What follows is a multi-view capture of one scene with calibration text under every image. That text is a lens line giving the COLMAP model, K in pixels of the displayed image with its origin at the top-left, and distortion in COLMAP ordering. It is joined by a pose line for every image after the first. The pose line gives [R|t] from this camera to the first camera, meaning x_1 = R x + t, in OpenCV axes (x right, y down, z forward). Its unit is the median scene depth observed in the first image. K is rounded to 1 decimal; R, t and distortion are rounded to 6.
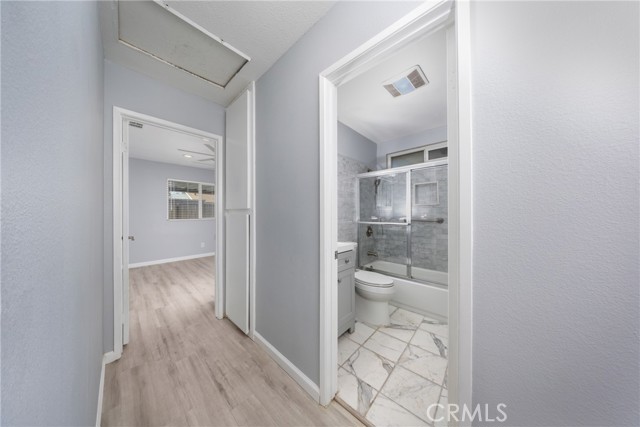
lens RADIAL K [[188.5, 0, 321.8], [0, 188.5, 213.6], [0, 0, 1]] dist [0.001007, 0.000011]
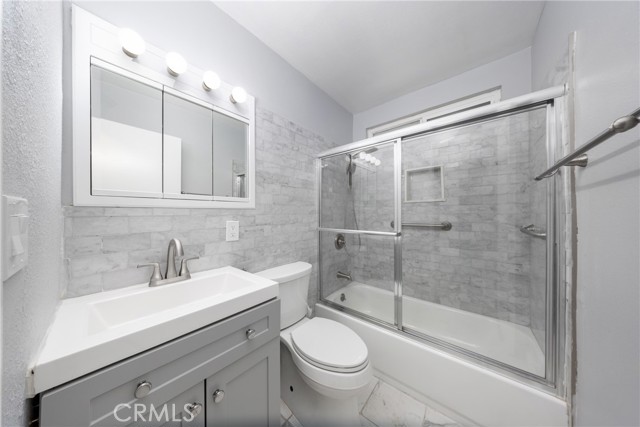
lens RADIAL K [[188.5, 0, 318.3], [0, 188.5, 214.5], [0, 0, 1]] dist [0.001007, 0.000011]
pose [[0.999259, 0.002819, 0.038387, 0.153792], [-0.002605, 0.999981, -0.005602, 0.001261], [-0.038402, 0.005498, 0.999247, 0.342093]]
